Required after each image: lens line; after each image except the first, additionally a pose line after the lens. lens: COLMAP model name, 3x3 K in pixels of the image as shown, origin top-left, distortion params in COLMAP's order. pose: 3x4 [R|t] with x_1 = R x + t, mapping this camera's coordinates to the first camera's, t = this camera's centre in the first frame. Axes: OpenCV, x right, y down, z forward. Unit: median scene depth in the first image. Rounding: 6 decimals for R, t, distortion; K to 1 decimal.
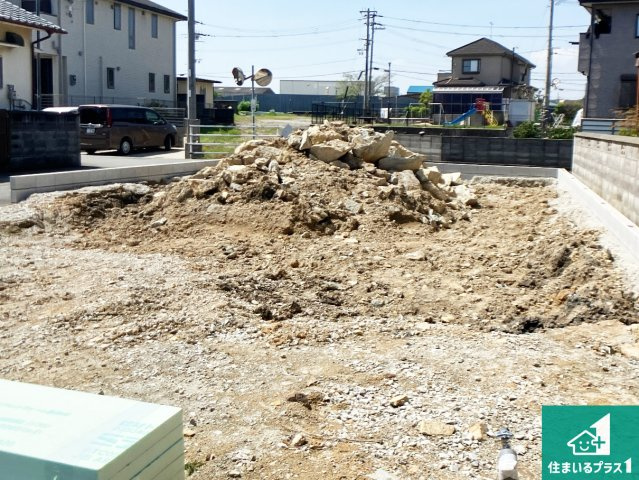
lens RADIAL K [[675.2, 0, 343.3], [0, 675.2, 201.1], [0, 0, 1]] dist [-0.019733, 0.000000]
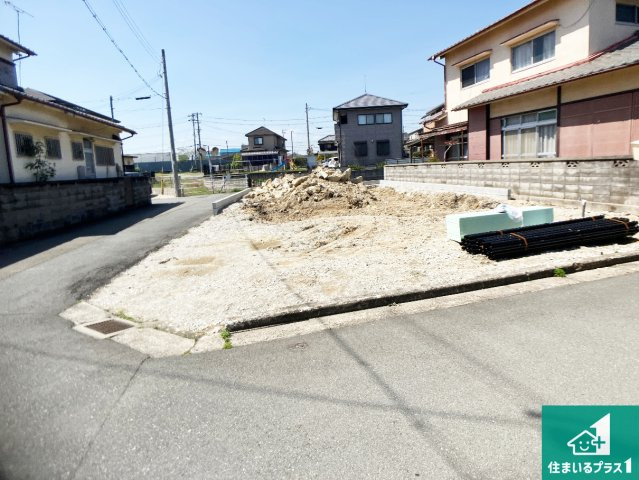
lens RADIAL K [[361.3, 0, 331.8], [0, 361.3, 217.1], [0, 0, 1]] dist [-0.040541, 0.006683]
pose [[0.885864, -0.140251, 0.442238, -0.645817], [0.134267, 0.989923, 0.044989, 0.007740], [-0.444091, 0.019524, 0.895769, -0.188534]]
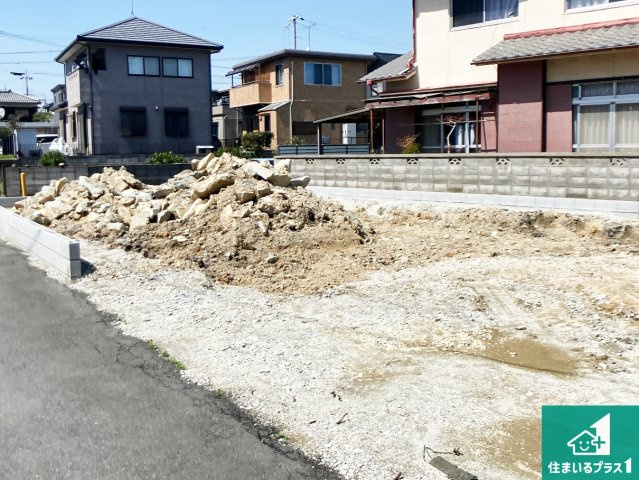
lens RADIAL K [[627.4, 0, 334.1], [0, 627.4, 204.4], [0, 0, 1]] dist [0.001920, 0.000000]
pose [[0.517600, -0.112032, 0.848256, -0.899505], [0.132457, 0.989931, 0.049920, -0.072753], [-0.845308, 0.086519, 0.527228, 0.358233]]
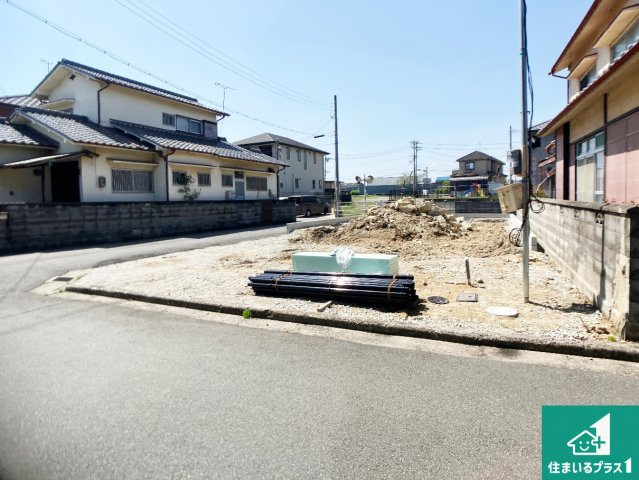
lens RADIAL K [[361.3, 0, 332.0], [0, 361.3, 214.0], [0, 0, 1]] dist [-0.040541, 0.006683]
pose [[0.981056, -0.041075, -0.189322, -0.042544], [0.026135, 0.996392, -0.080745, 0.044215], [0.191956, 0.074267, 0.978589, -0.357282]]
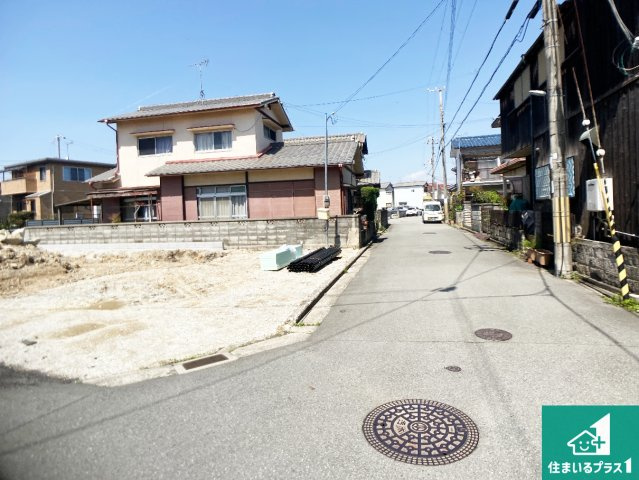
lens RADIAL K [[361.4, 0, 341.7], [0, 361.4, 220.9], [0, 0, 1]] dist [-0.048332, 0.007815]
pose [[-0.044198, -0.050923, 0.997724, -1.075076], [0.154660, 0.986311, 0.057192, -0.040921], [-0.986979, 0.156836, -0.035717, 0.086593]]
